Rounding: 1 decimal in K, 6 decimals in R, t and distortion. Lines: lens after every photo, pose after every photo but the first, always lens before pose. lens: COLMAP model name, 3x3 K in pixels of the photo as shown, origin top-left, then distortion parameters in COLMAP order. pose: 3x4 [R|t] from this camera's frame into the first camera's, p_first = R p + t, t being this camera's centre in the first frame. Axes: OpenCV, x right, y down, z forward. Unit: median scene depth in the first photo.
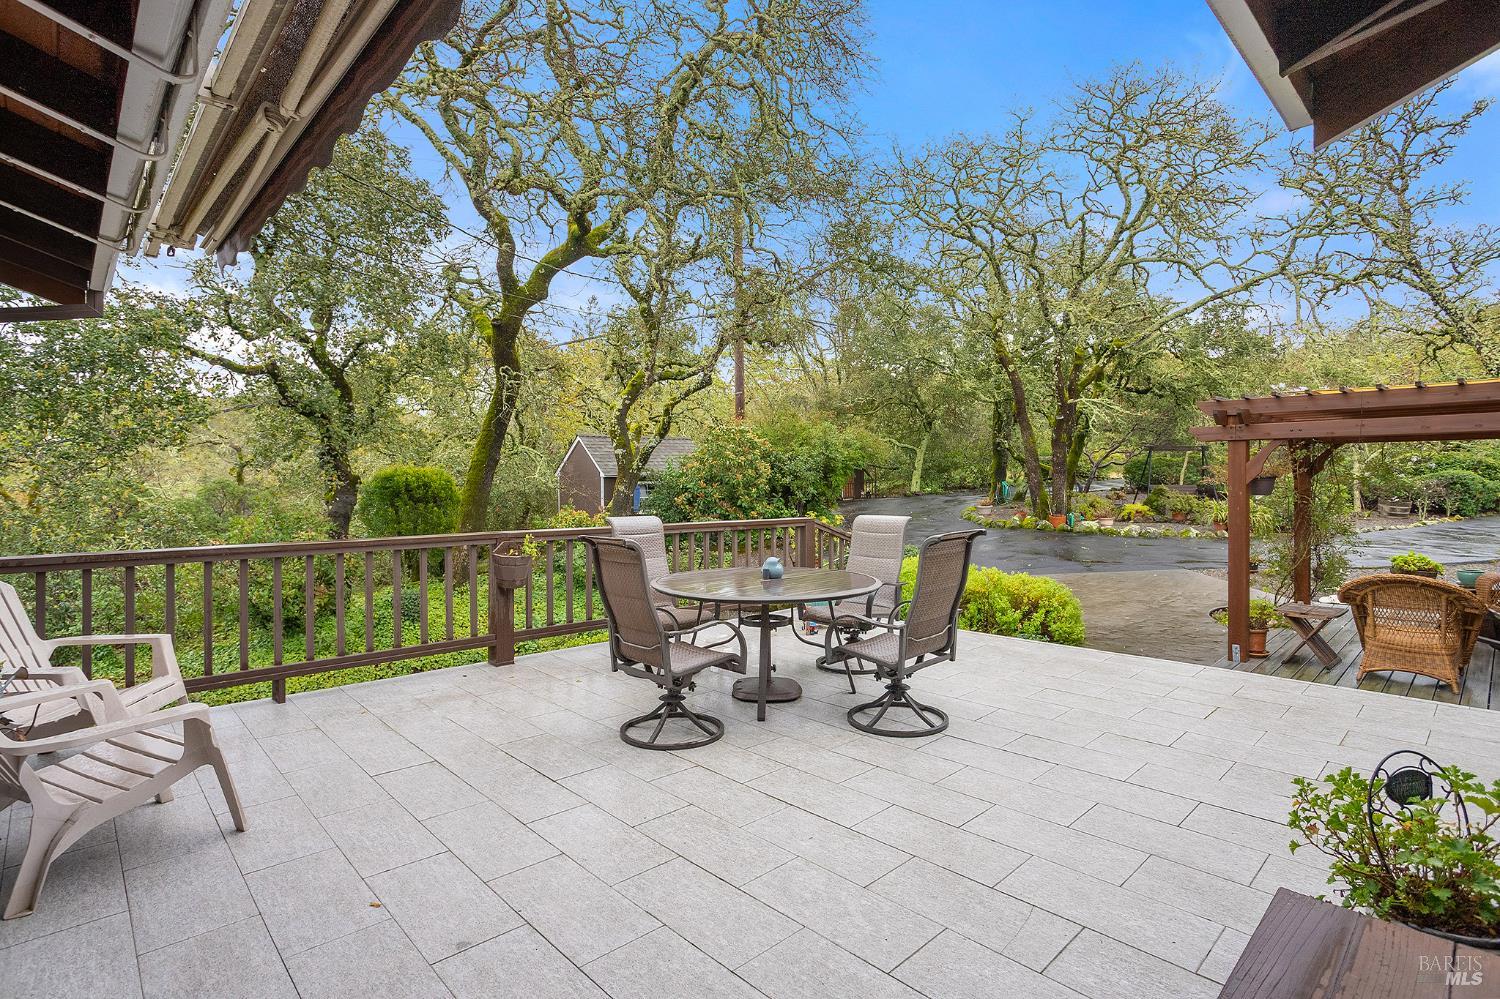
lens RADIAL K [[754.8, 0, 739.5], [0, 754.8, 478.2], [0, 0, 1]] dist [-0.056966, 0.029129]
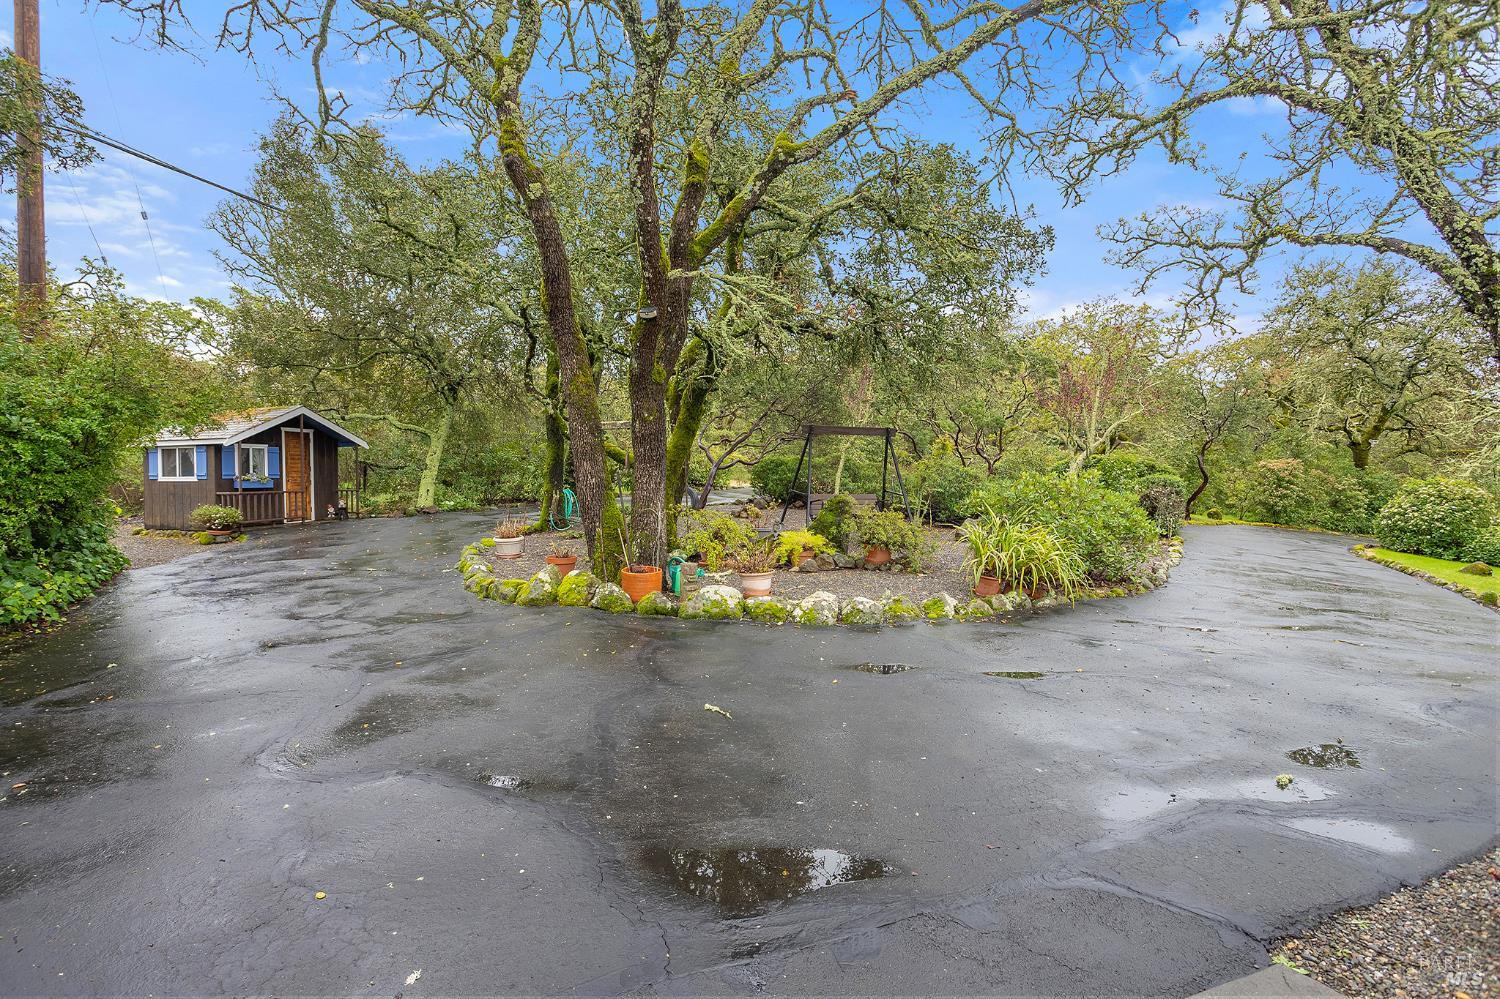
lens RADIAL K [[754.8, 0, 739.5], [0, 754.8, 478.2], [0, 0, 1]] dist [-0.056966, 0.029129]
pose [[0.880890, 0.011702, 0.473176, 0.296901], [-0.002995, 0.999812, -0.019149, 0.010140], [-0.473312, 0.015451, 0.880760, 0.658769]]
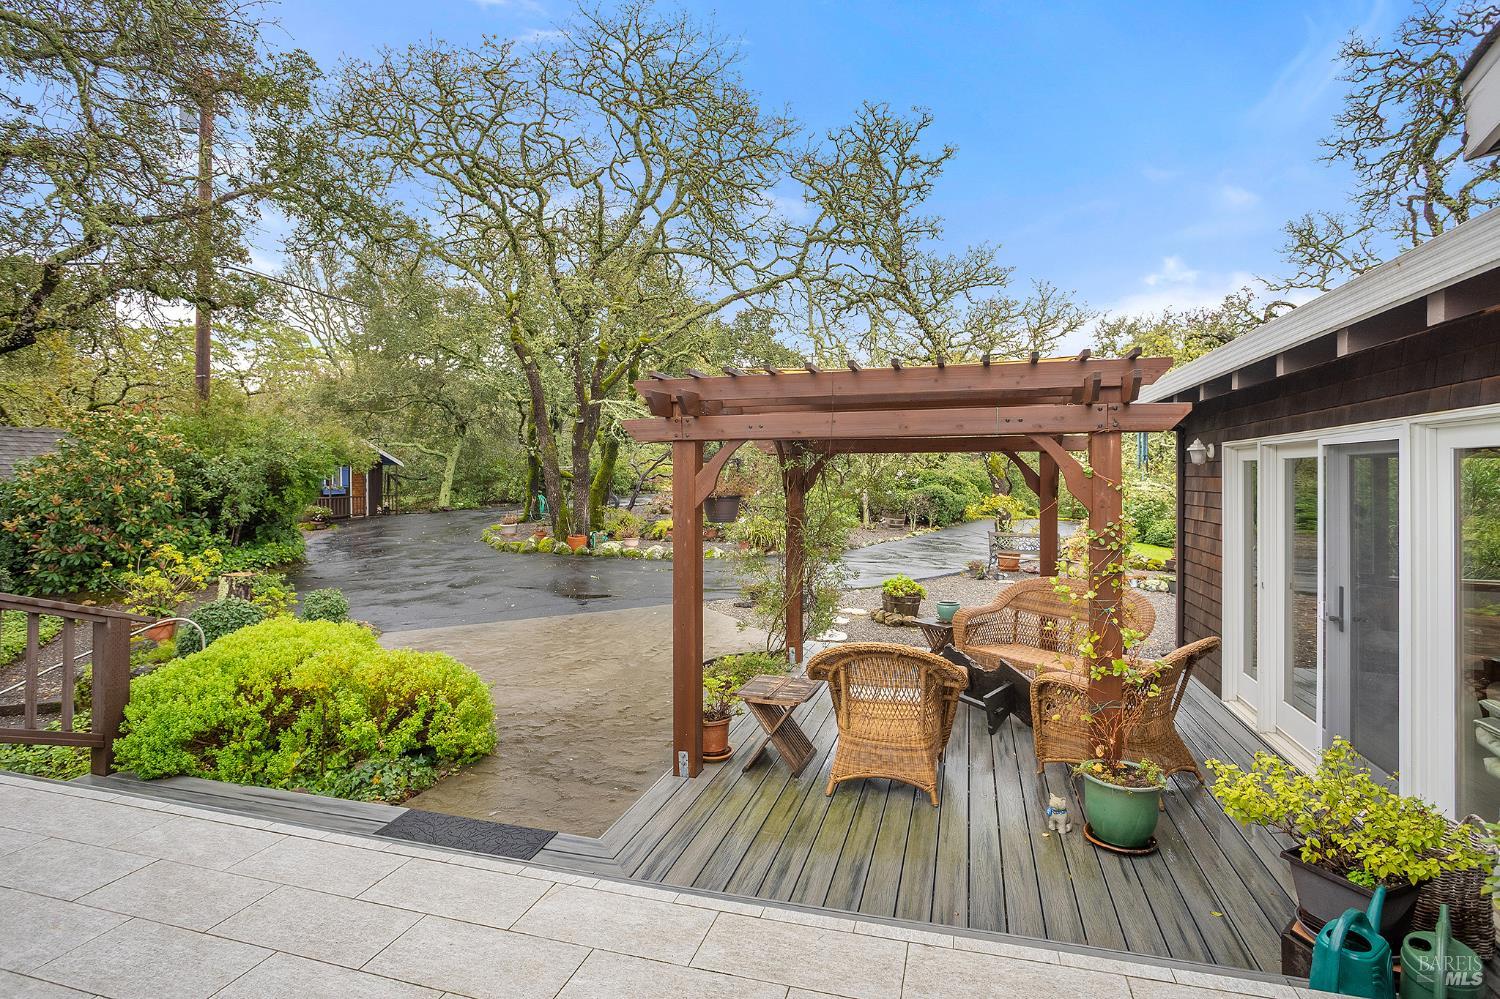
lens RADIAL K [[774.3, 0, 740.2], [0, 774.3, 474.8], [0, 0, 1]] dist [-0.060576, 0.000026]
pose [[0.864999, 0.012664, 0.501613, 0.151682], [-0.003068, 0.999796, -0.019952, -0.002936], [-0.501764, 0.015720, 0.864862, 0.155669]]
